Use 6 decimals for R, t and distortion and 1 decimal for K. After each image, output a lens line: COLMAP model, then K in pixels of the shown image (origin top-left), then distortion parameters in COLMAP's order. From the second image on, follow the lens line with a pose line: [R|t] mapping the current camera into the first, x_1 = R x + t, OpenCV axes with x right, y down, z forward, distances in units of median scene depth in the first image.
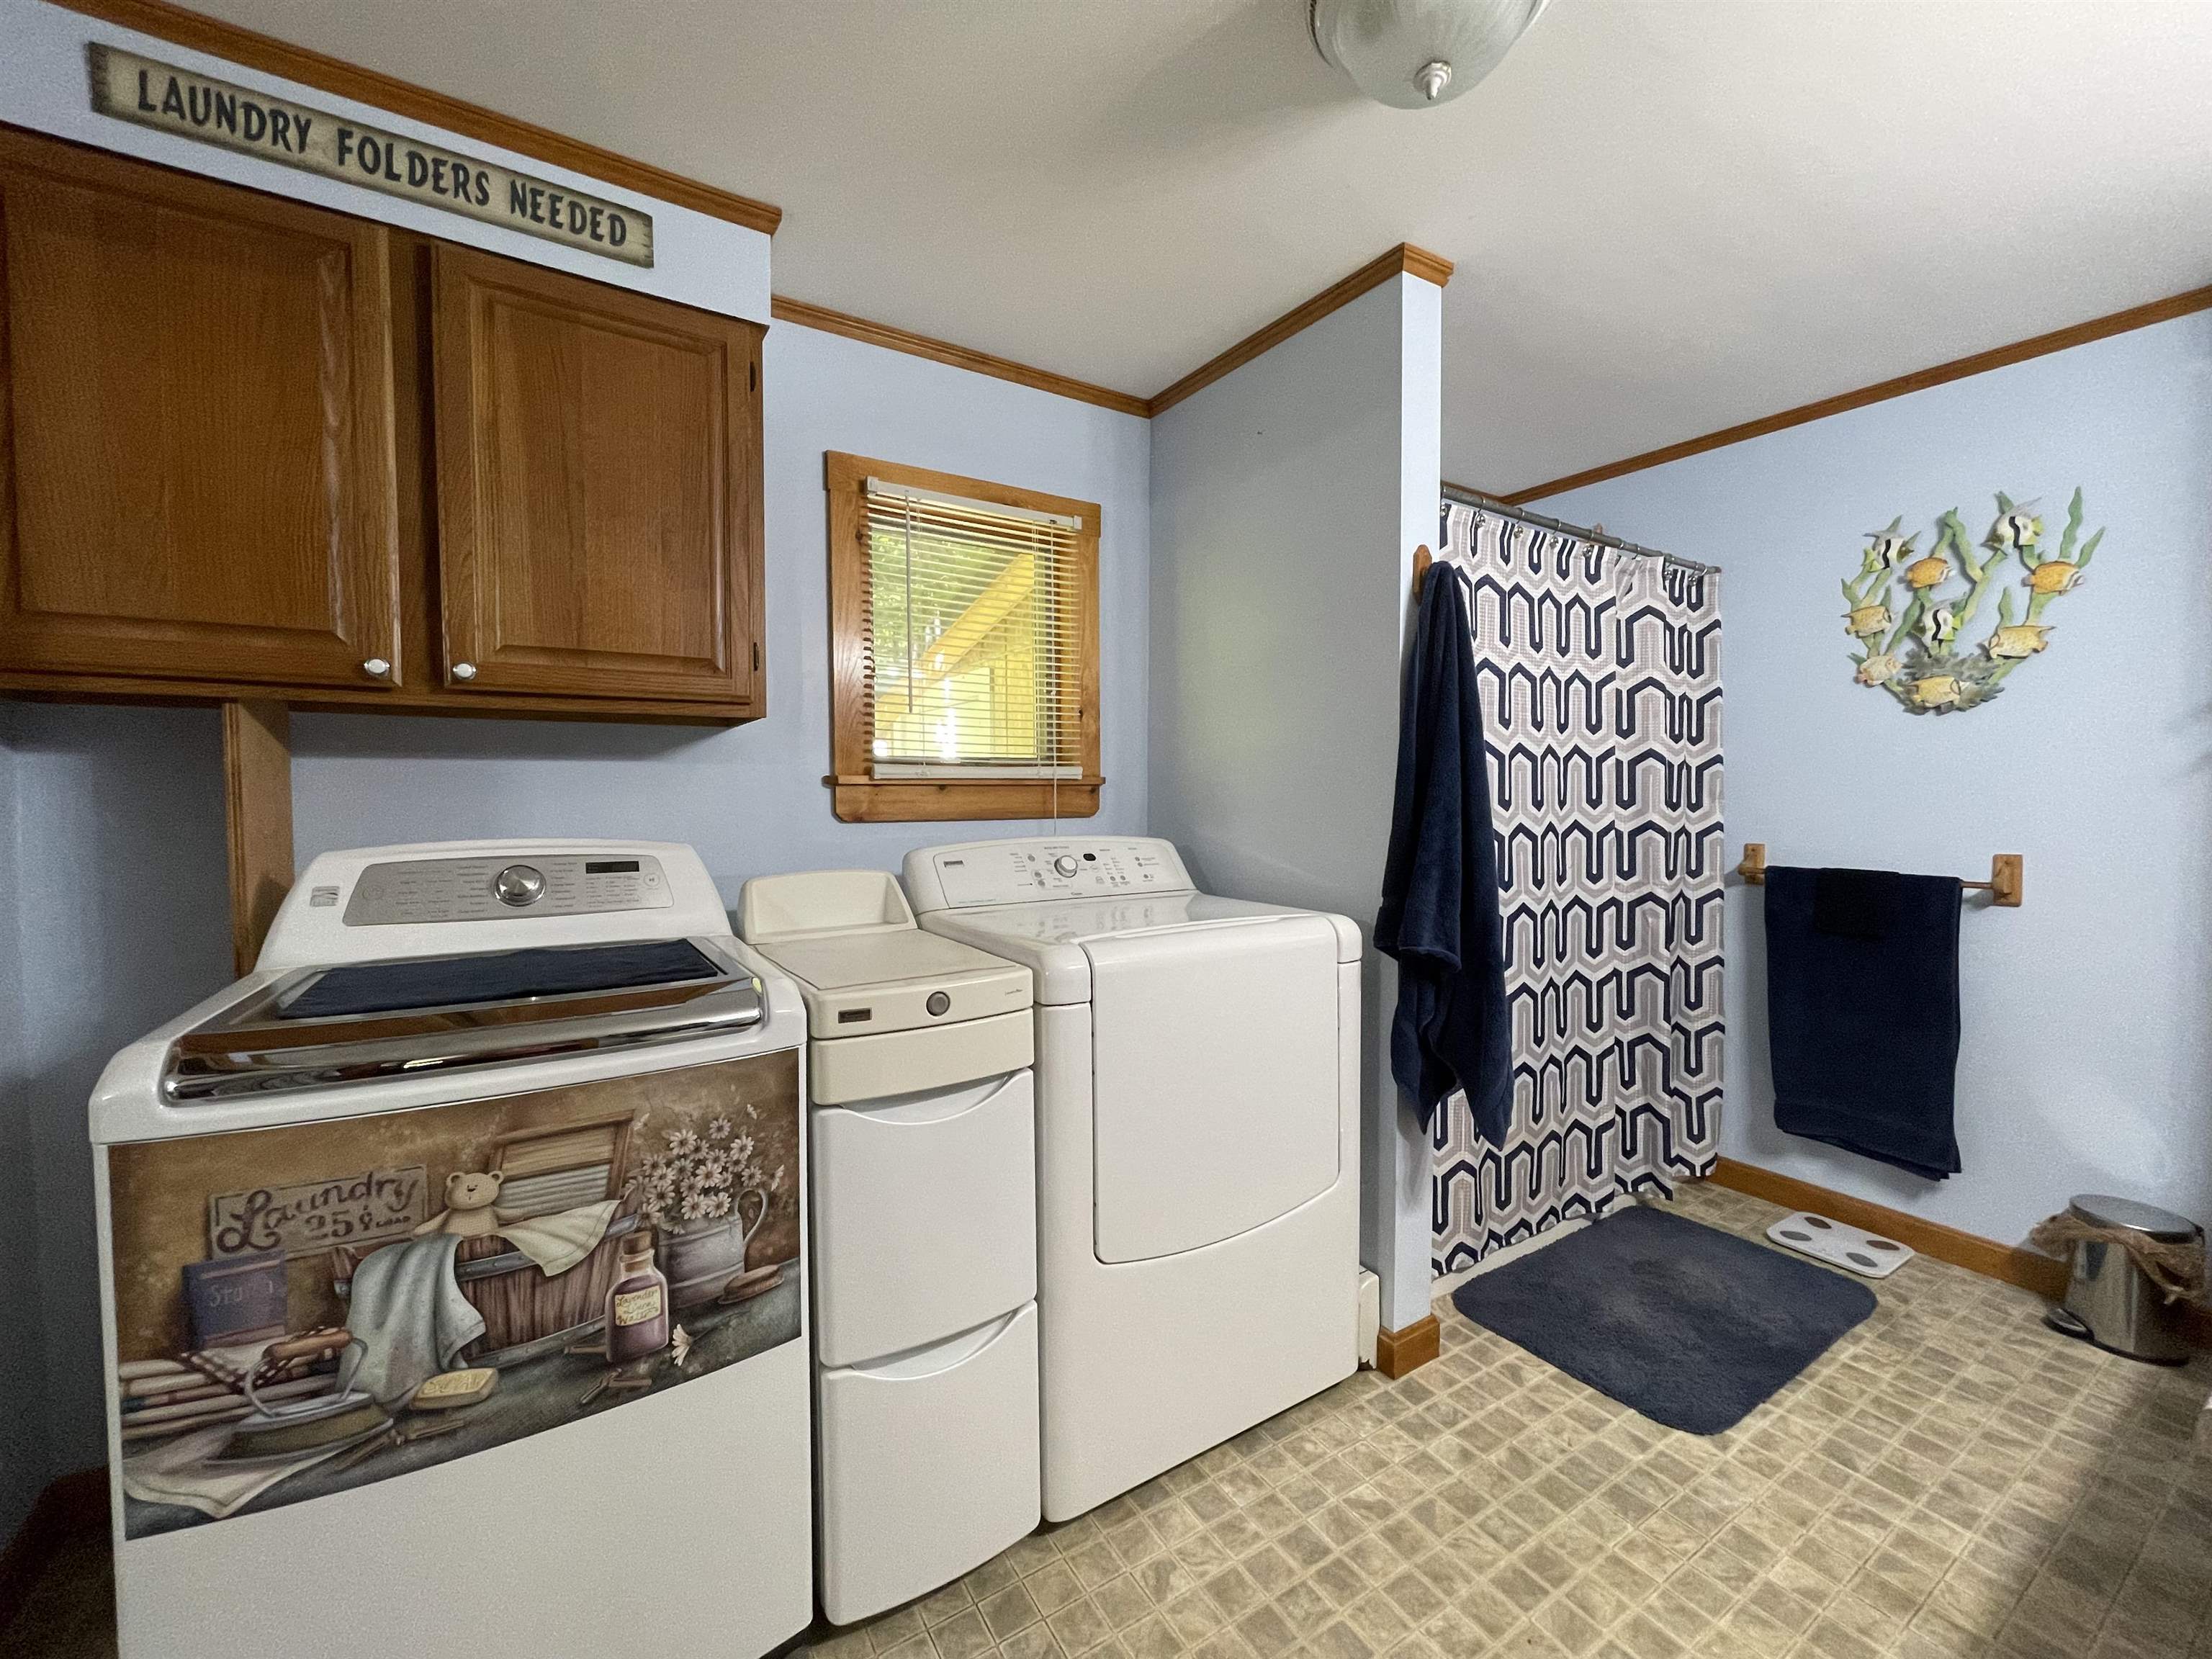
lens RADIAL K [[891.9, 0, 1107.9], [0, 891.9, 825.0], [0, 0, 1]] dist [-0.001806, 0.000238]
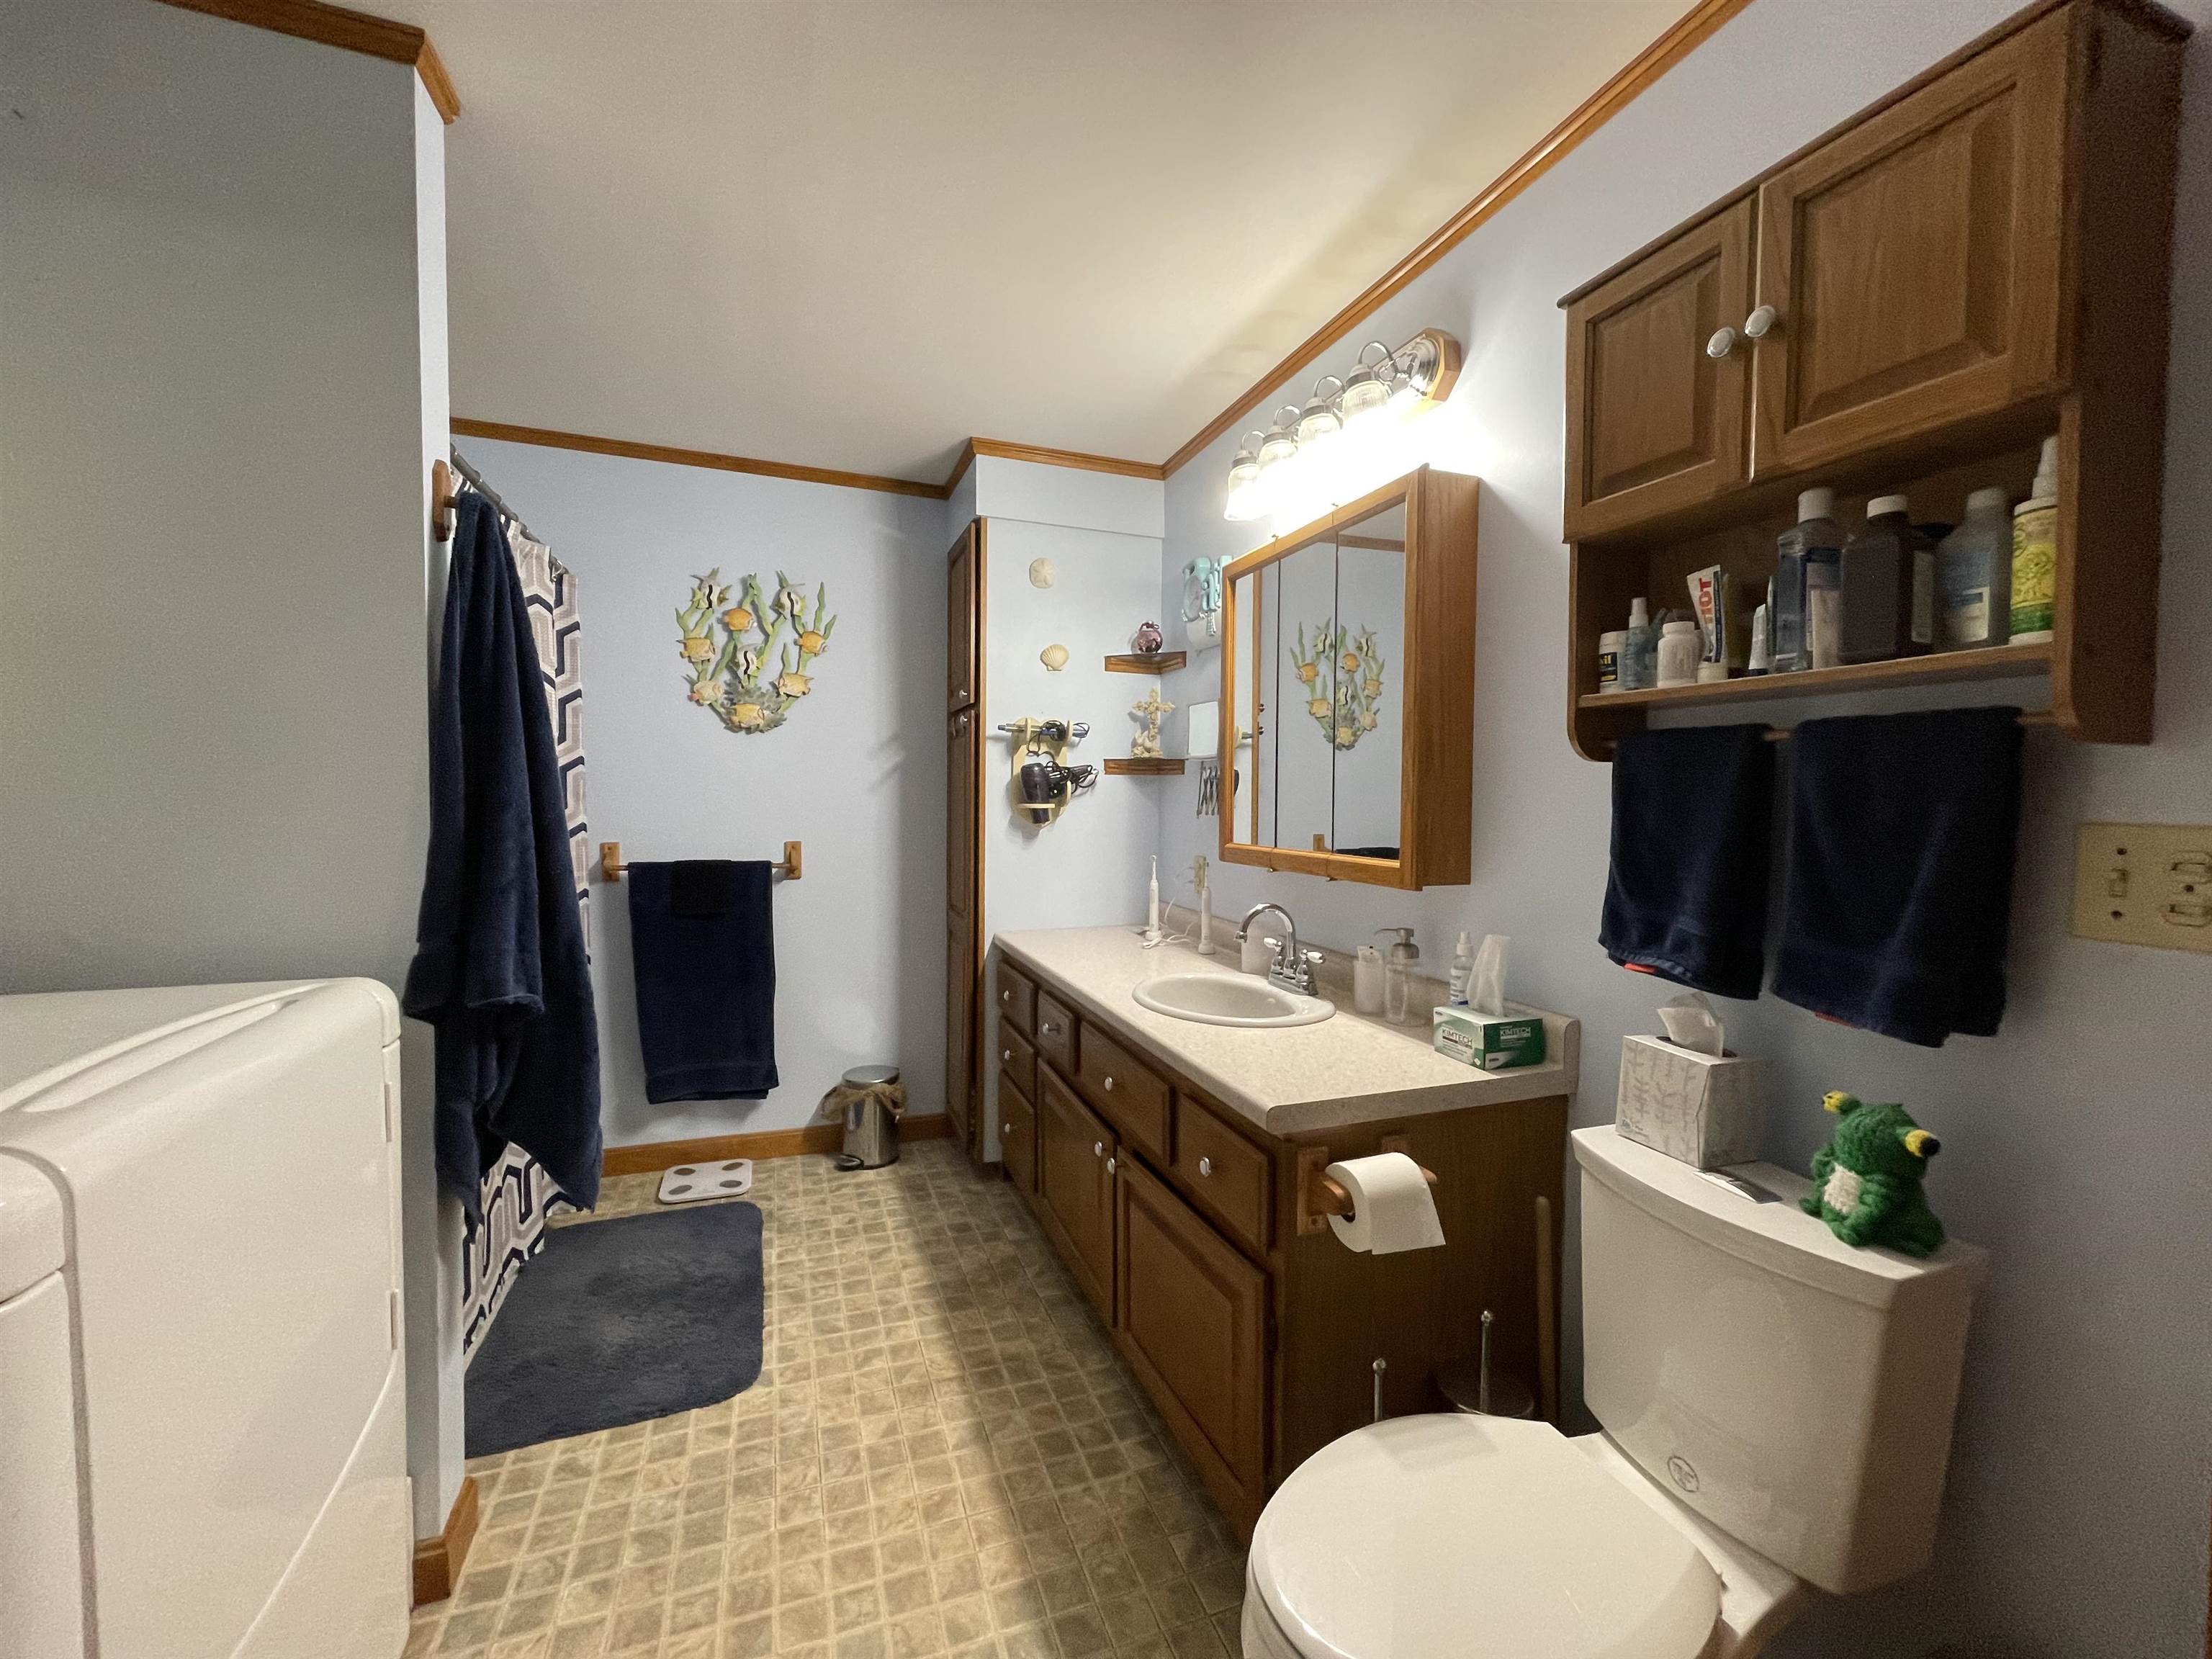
lens RADIAL K [[891.9, 0, 1105.6], [0, 891.9, 824.9], [0, 0, 1]] dist [-0.001806, 0.000238]
pose [[0.202862, -0.026683, 0.978844, -0.237008], [0.023037, 0.999482, 0.022471, -0.012493], [-0.978936, 0.017991, 0.203372, 0.276773]]
